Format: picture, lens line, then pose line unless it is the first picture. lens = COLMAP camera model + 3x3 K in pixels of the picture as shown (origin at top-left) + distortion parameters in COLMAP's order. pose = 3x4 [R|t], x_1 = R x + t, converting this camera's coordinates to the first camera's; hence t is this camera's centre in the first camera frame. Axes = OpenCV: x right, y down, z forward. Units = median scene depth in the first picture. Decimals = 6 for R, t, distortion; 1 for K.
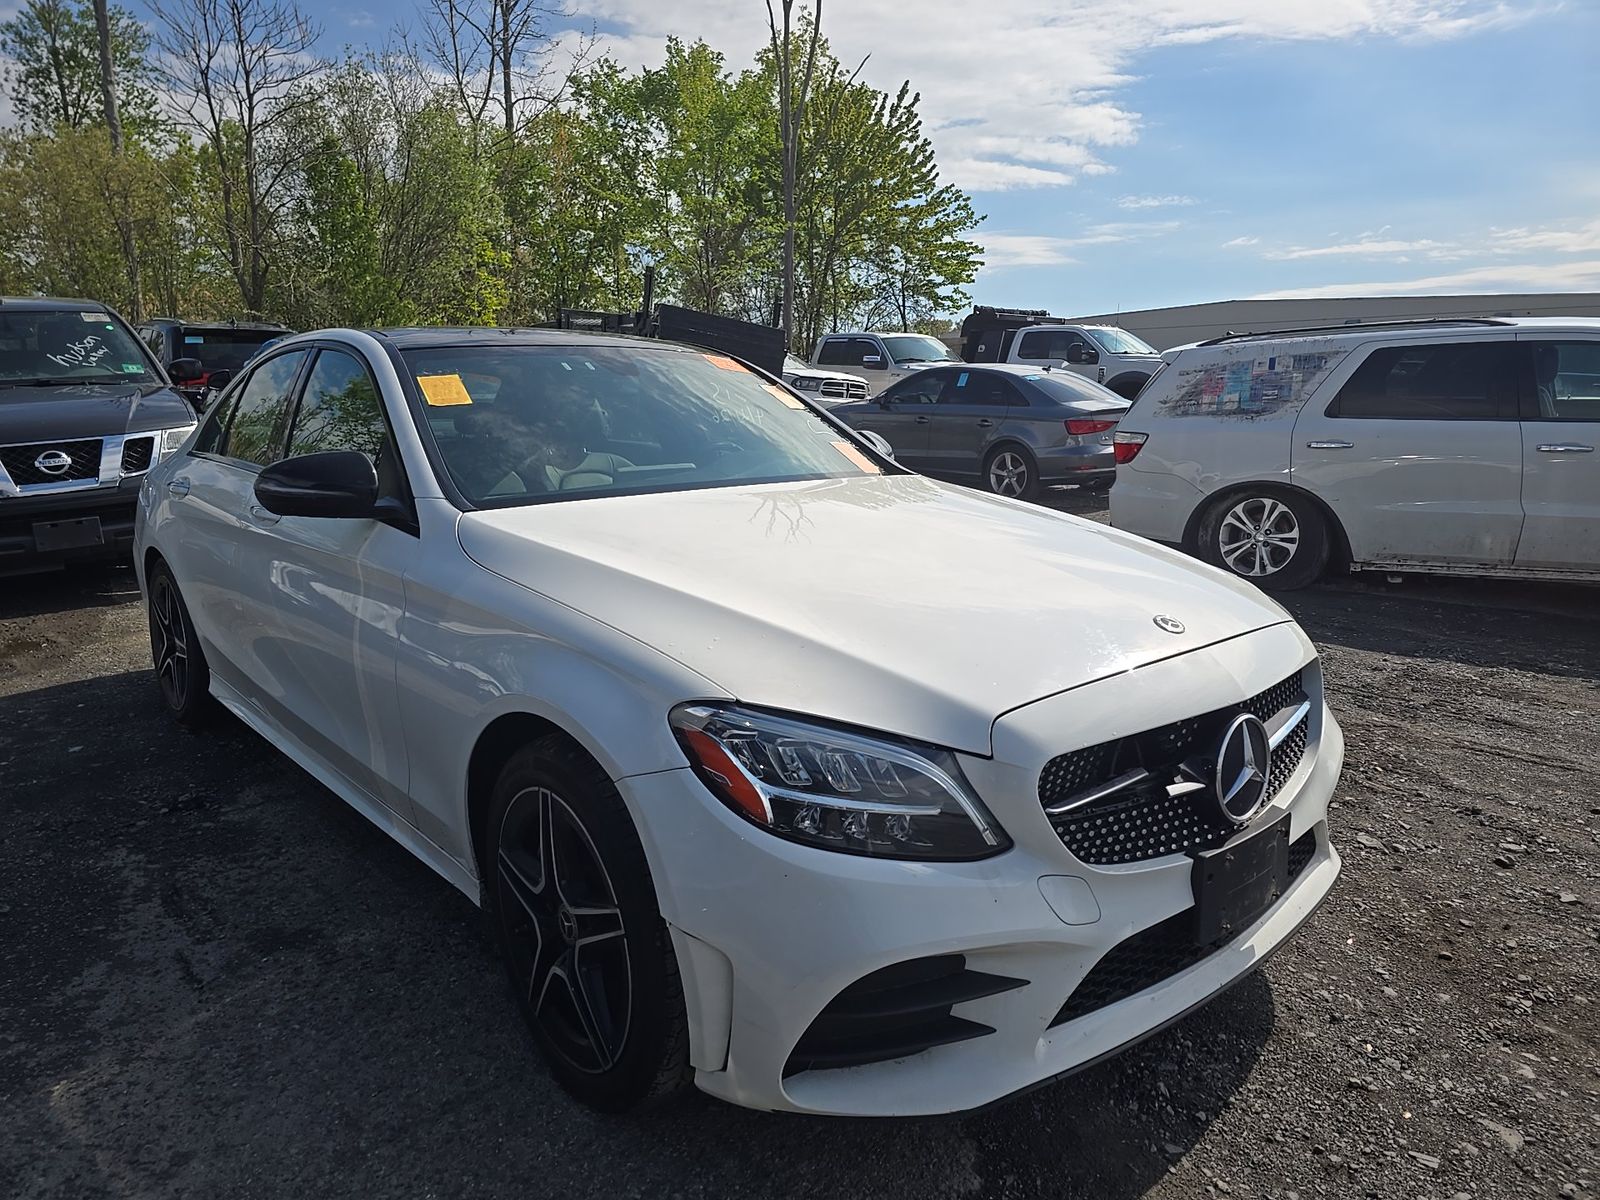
lens RADIAL K [[1102.4, 0, 799.1], [0, 1102.4, 638.2], [0, 0, 1]] dist [0.014676, -0.025661]
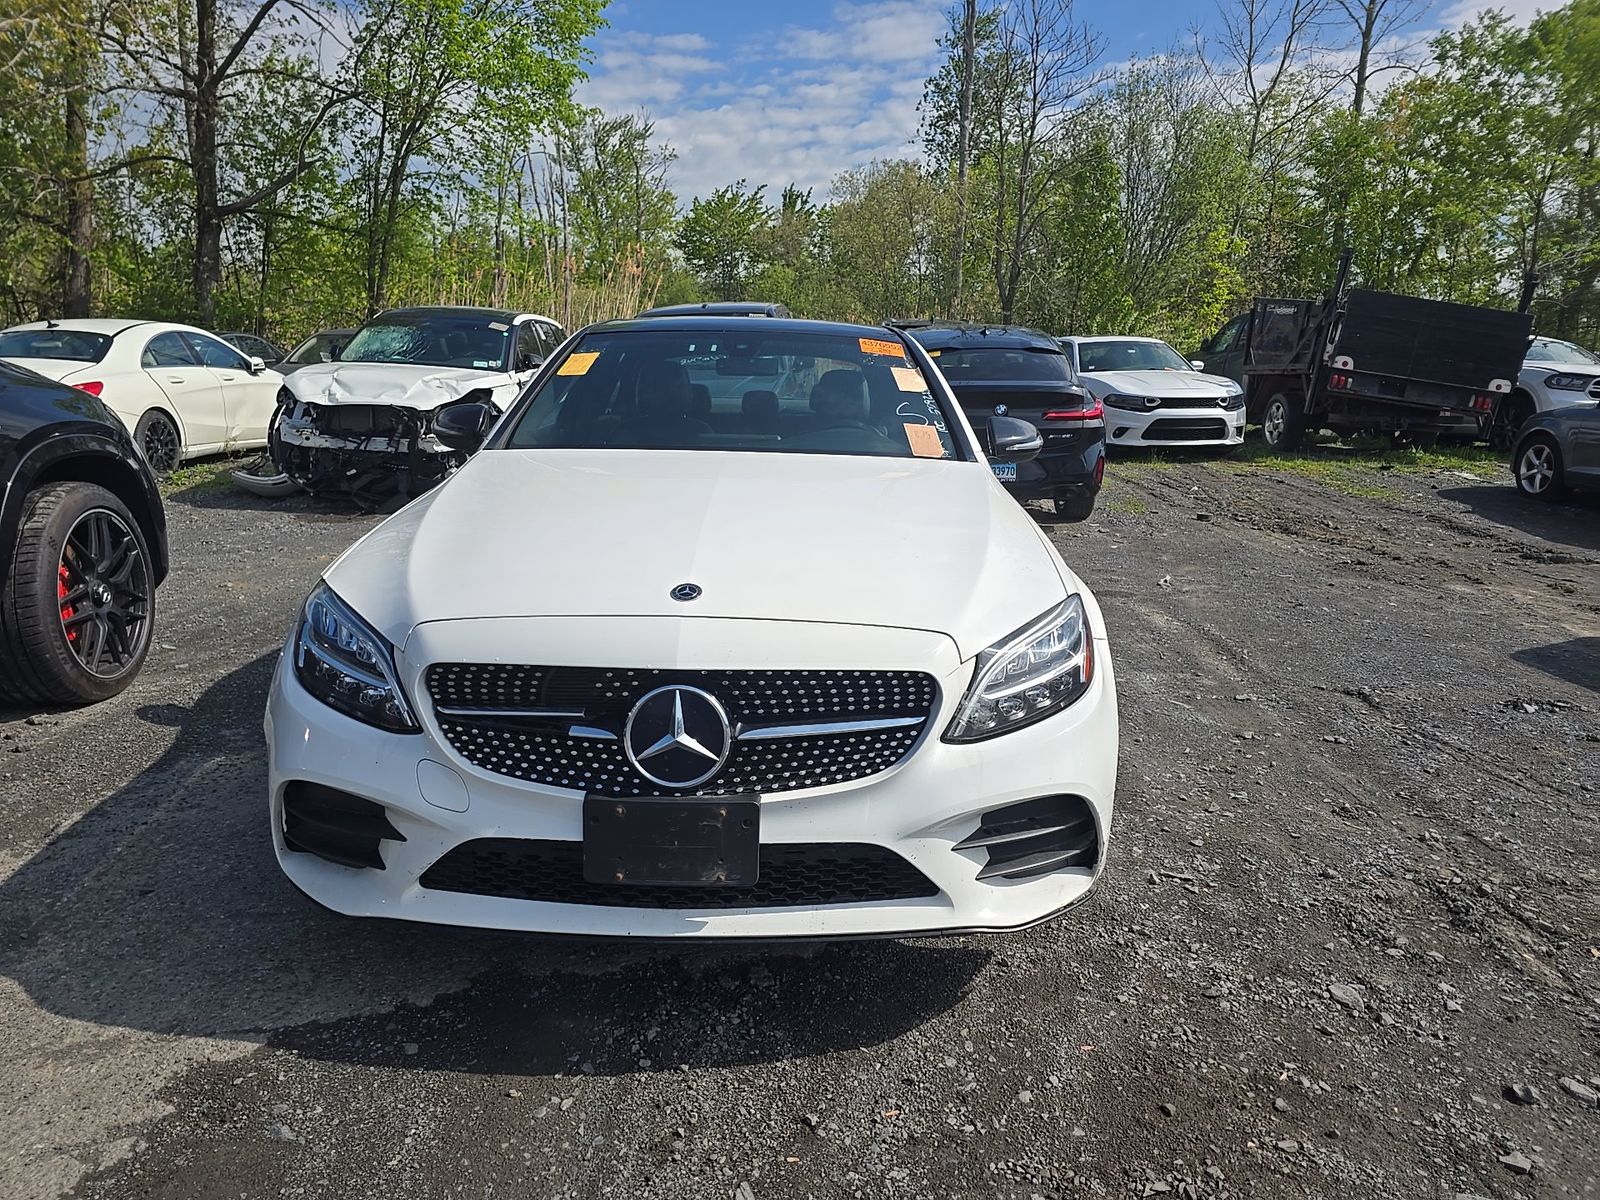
lens RADIAL K [[1102.4, 0, 799.1], [0, 1102.4, 638.2], [0, 0, 1]] dist [0.014676, -0.025661]
pose [[0.726198, 0.169411, -0.666286, 1.011763], [-0.167158, 0.983589, 0.067900, -0.053303], [0.666854, 0.062066, 0.742599, 0.274082]]
